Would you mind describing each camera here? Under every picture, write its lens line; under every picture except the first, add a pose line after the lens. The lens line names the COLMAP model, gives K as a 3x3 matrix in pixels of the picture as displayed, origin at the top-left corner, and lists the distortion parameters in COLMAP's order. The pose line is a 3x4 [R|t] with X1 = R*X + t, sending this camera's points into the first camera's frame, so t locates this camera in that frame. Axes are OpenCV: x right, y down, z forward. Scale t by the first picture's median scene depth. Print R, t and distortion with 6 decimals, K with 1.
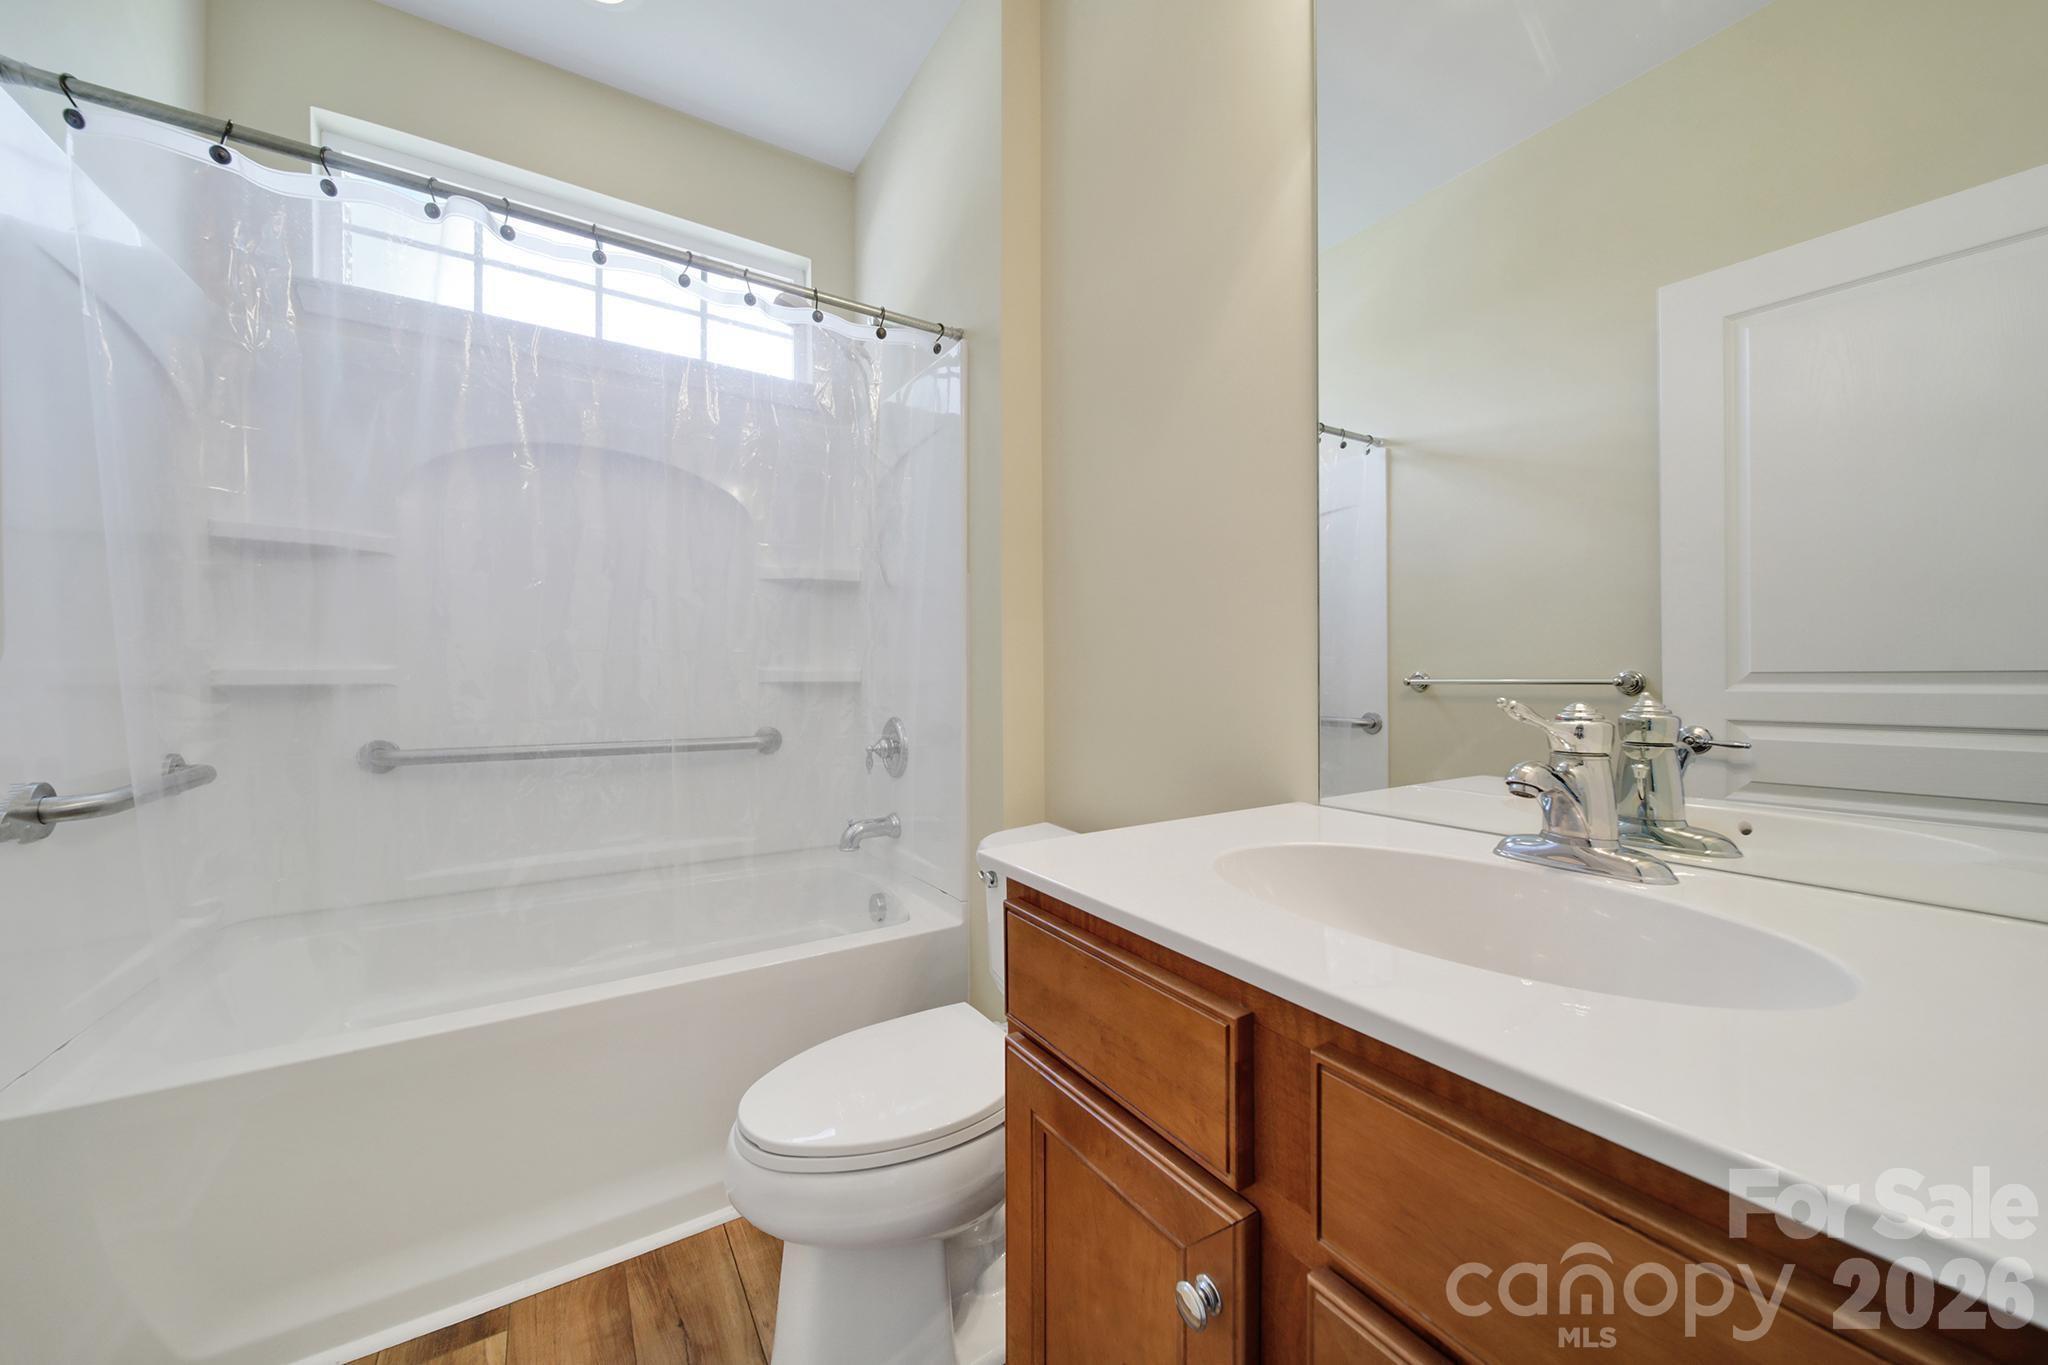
lens RADIAL K [[734.2, 0, 1029.6], [0, 734.2, 673.6], [0, 0, 1]] dist [-0.002428, -0.001080]
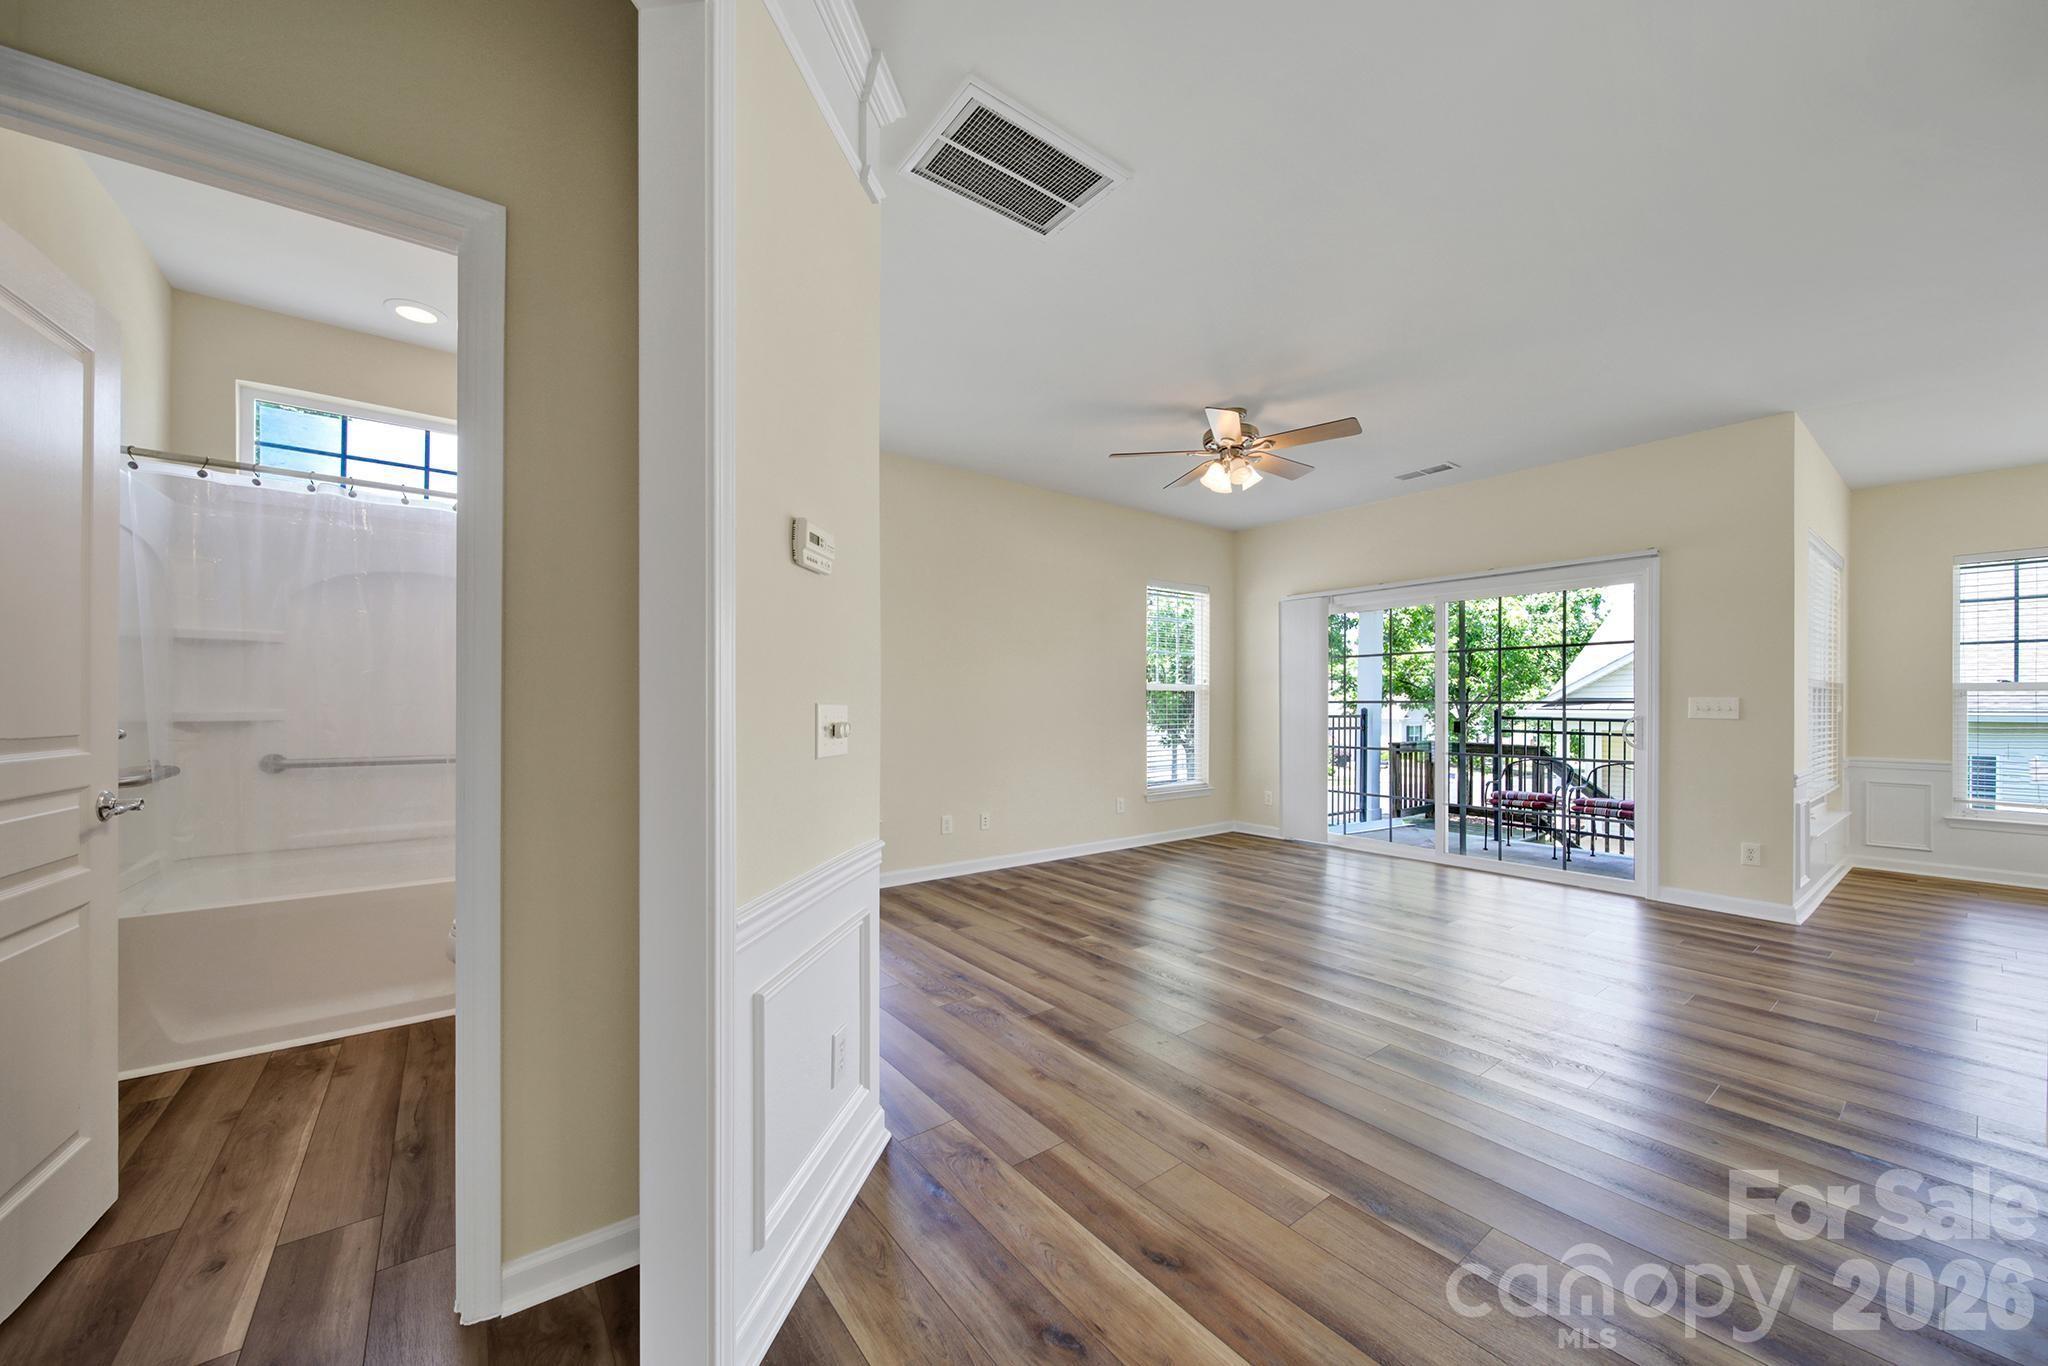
lens RADIAL K [[734.2, 0, 1022.2], [0, 734.2, 696.1], [0, 0, 1]] dist [-0.002428, -0.001080]
pose [[0.995706, 0.021975, 0.089923, 0.889472], [-0.022491, 0.999736, 0.004720, -0.115907], [-0.089796, -0.006722, 0.995937, -1.096073]]
